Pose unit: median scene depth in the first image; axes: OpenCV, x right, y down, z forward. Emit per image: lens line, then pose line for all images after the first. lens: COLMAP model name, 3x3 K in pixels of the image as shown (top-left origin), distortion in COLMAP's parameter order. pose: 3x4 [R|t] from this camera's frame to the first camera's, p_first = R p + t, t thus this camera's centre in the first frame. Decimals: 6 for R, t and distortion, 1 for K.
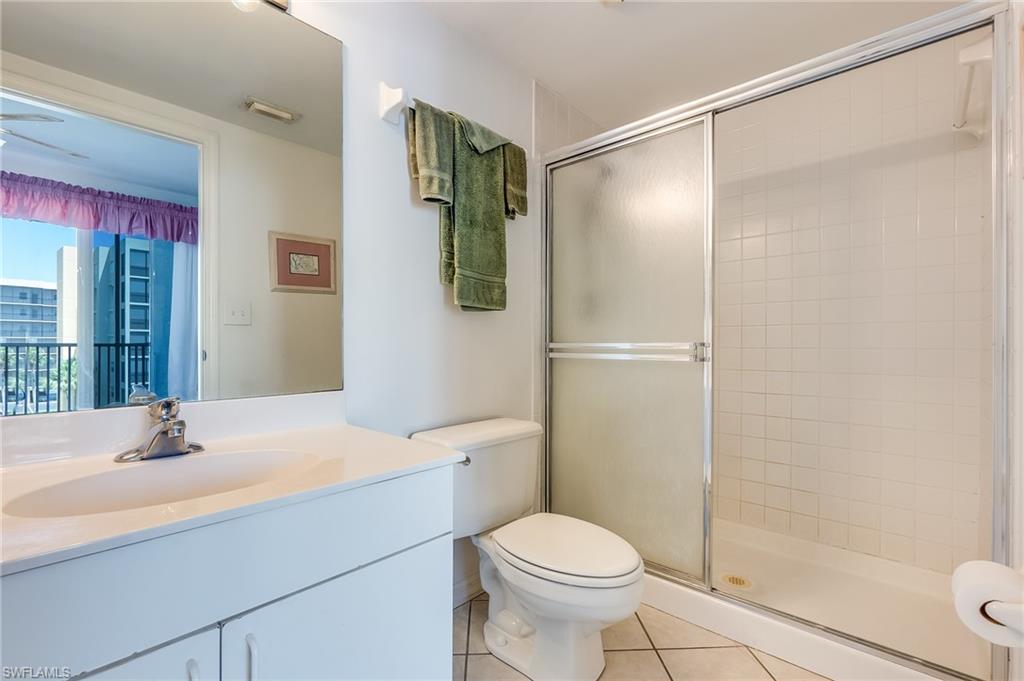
lens RADIAL K [[441.9, 0, 512.5], [0, 441.9, 353.4], [0, 0, 1]] dist [-0.000432, -0.000071]
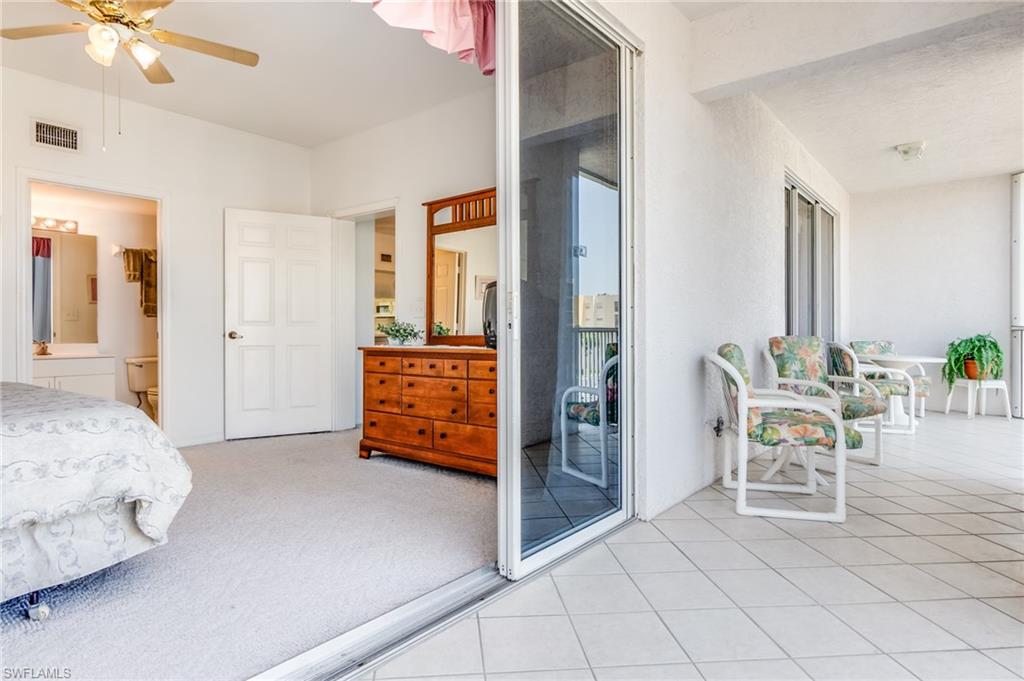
lens RADIAL K [[564.5, 0, 512.0], [0, 564.5, 340.5], [0, 0, 1]] dist [0.000069, -0.000202]
pose [[0.998036, -0.001688, 0.062626, 1.738381], [0.001463, 0.999992, 0.003631, 0.039521], [-0.062632, -0.003532, 0.998030, -2.417019]]
